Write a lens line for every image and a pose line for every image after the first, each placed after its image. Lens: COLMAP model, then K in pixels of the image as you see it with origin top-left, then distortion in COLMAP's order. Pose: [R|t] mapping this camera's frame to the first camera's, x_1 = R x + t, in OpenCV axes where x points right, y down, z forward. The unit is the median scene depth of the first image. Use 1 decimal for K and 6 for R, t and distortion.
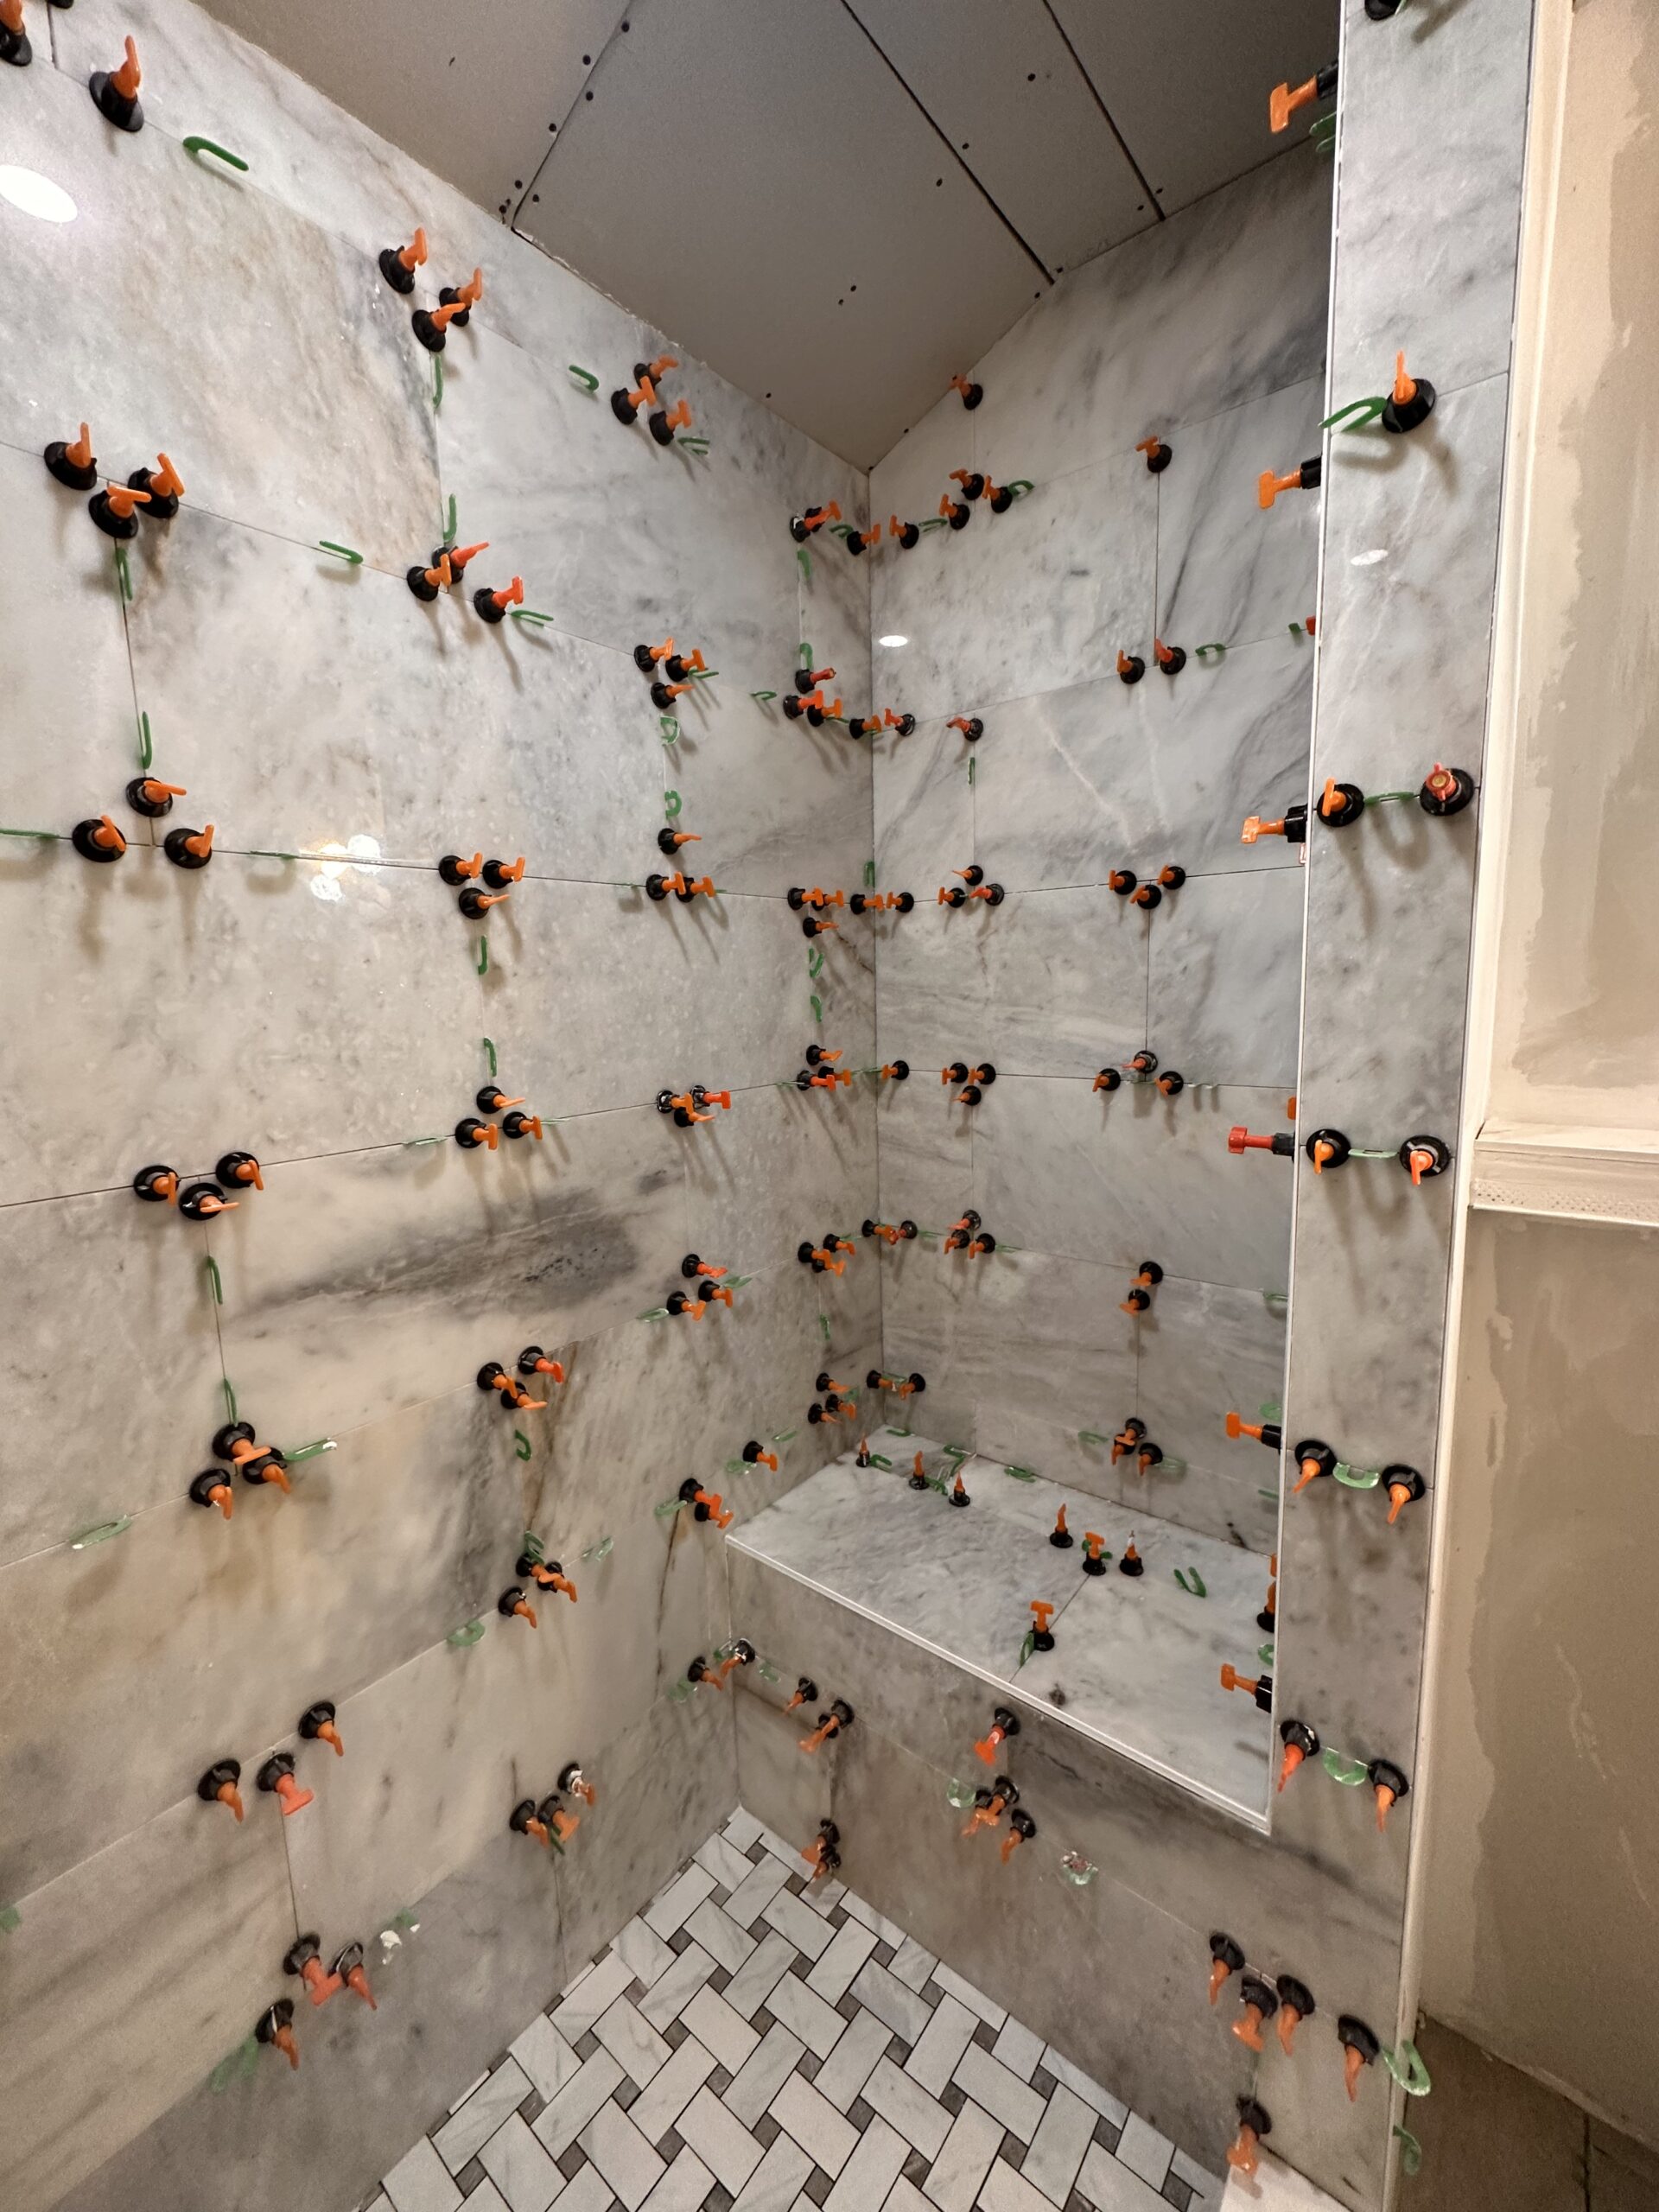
lens RADIAL K [[881.0, 0, 835.2], [0, 881.0, 1106.5], [0, 0, 1]] dist [-0.002003, 0.000162]
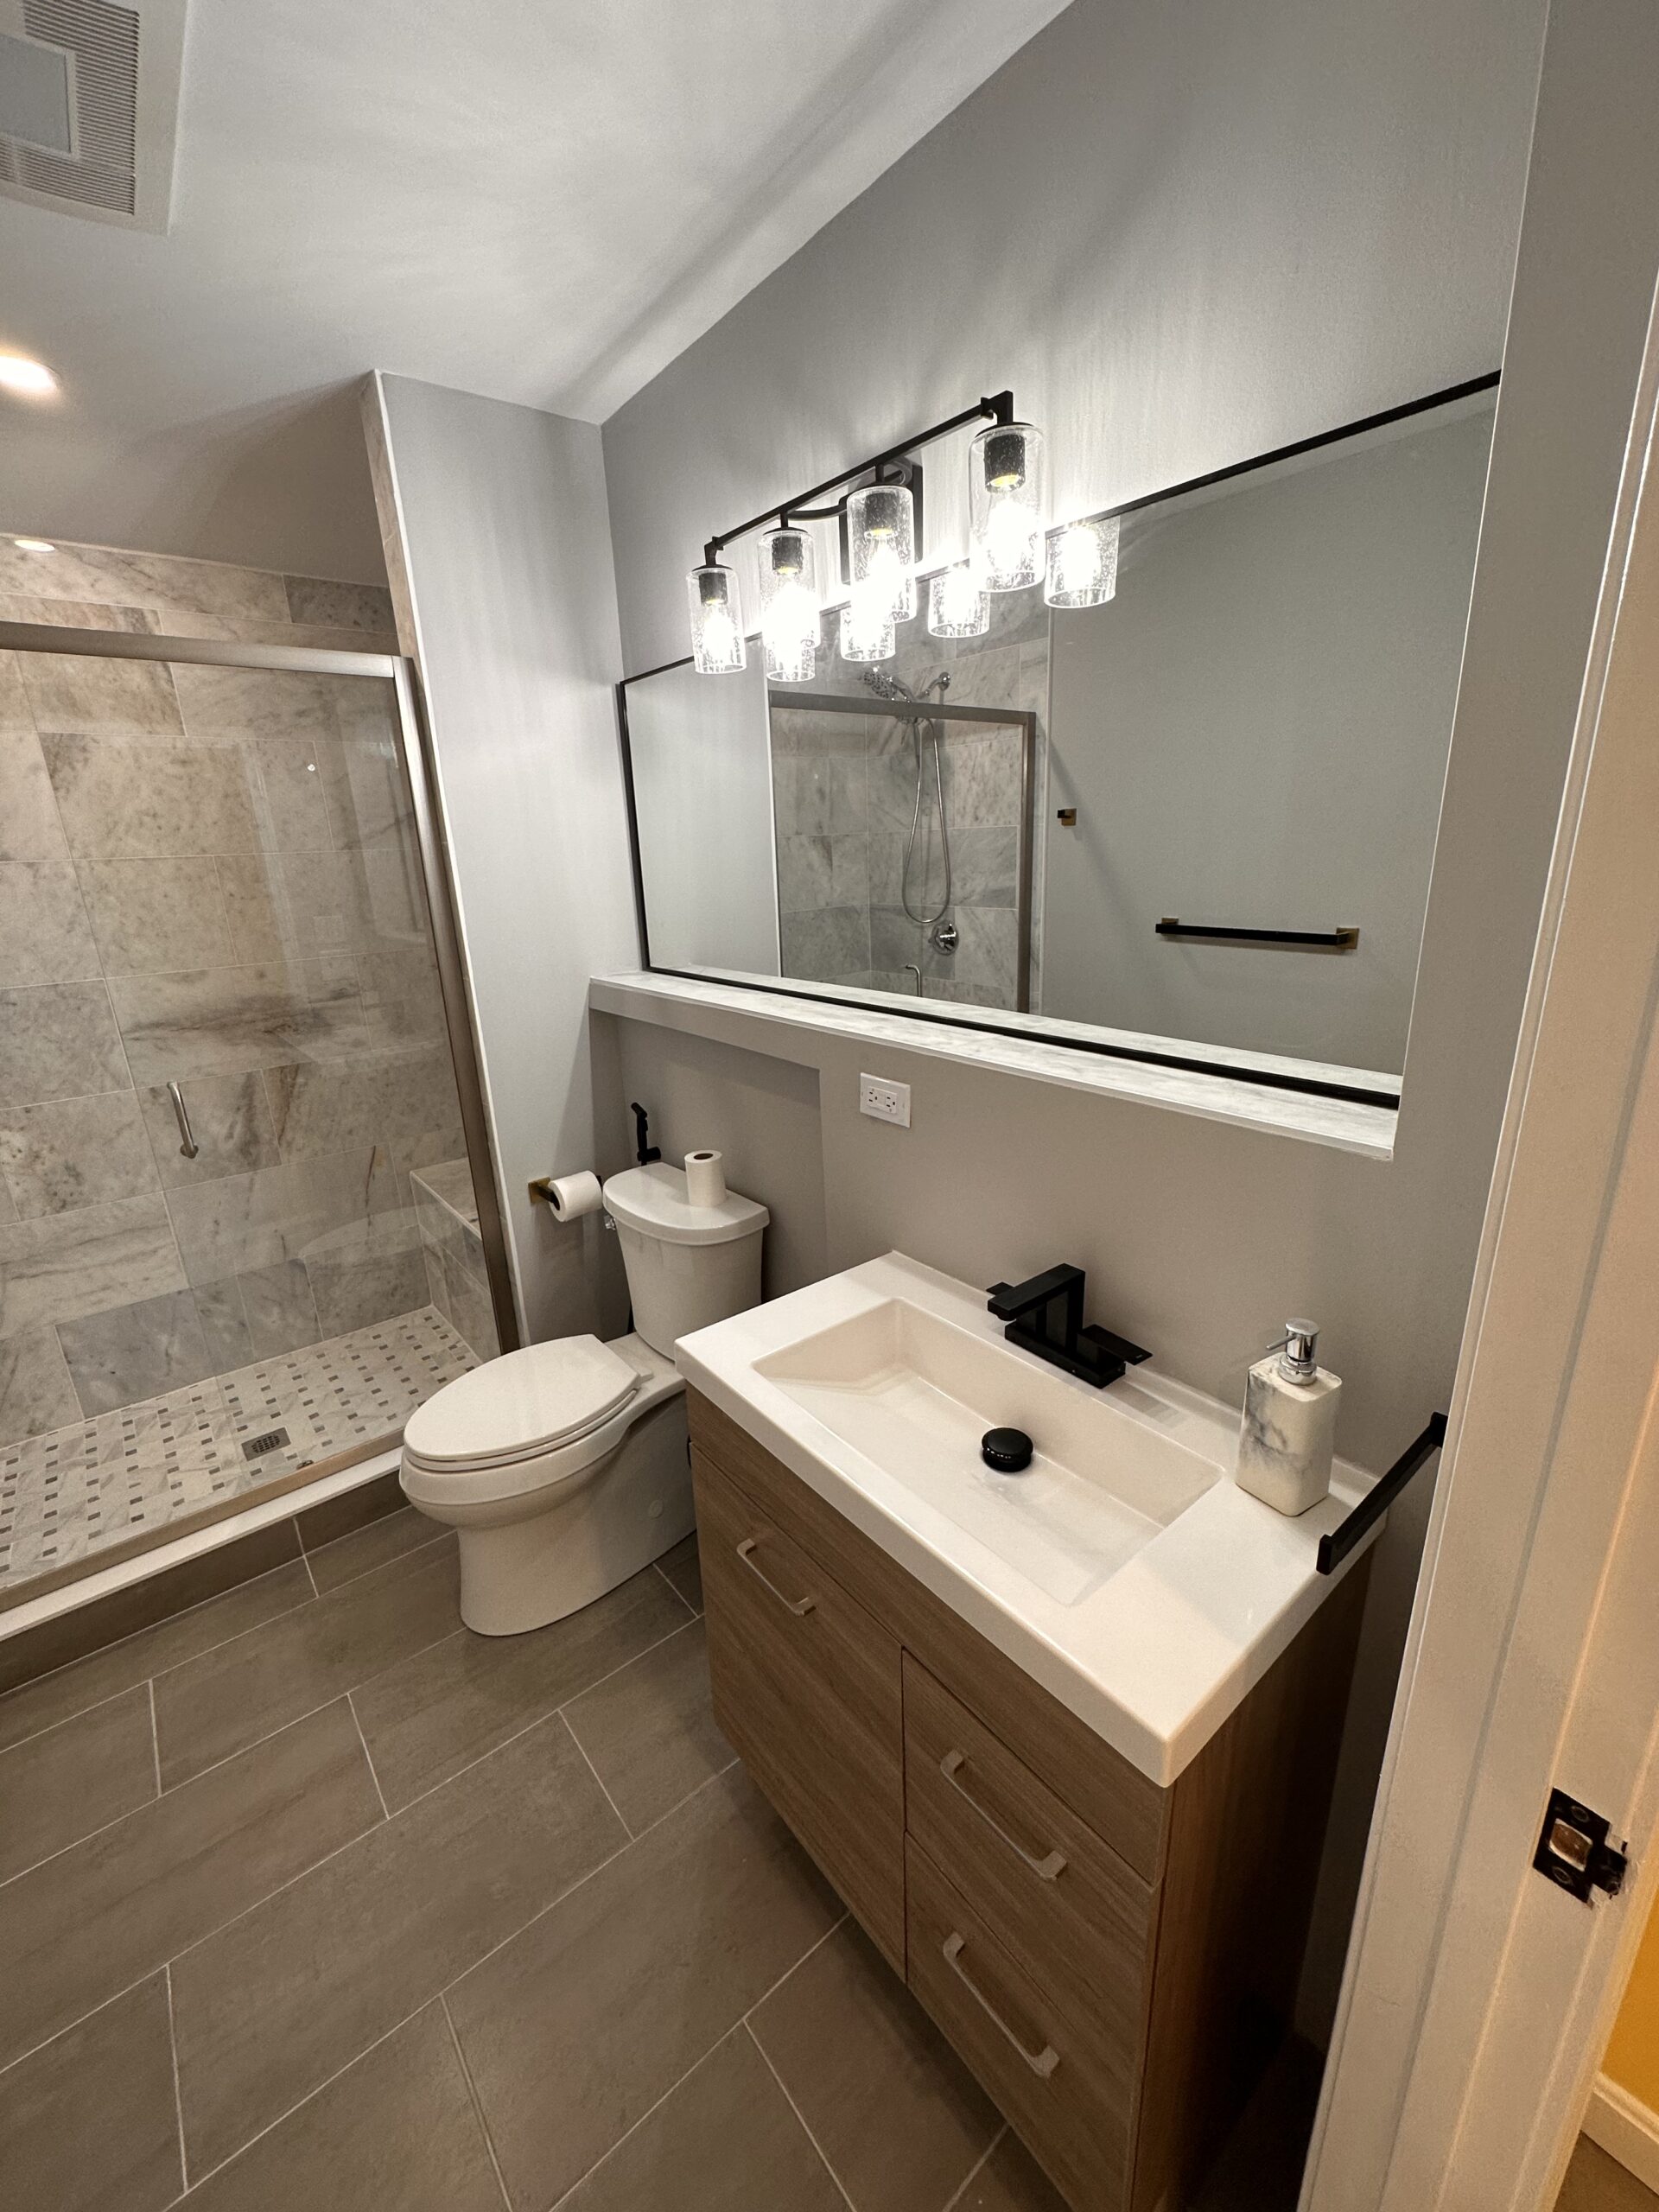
lens RADIAL K [[881.0, 0, 830.1], [0, 881.0, 1106.3], [0, 0, 1]] dist [-0.002003, 0.000162]
pose [[0.980760, 0.047434, -0.189366, 1.558598], [-0.017744, 0.987676, 0.155501, 0.003349], [0.194408, -0.149149, 0.969515, -0.987657]]
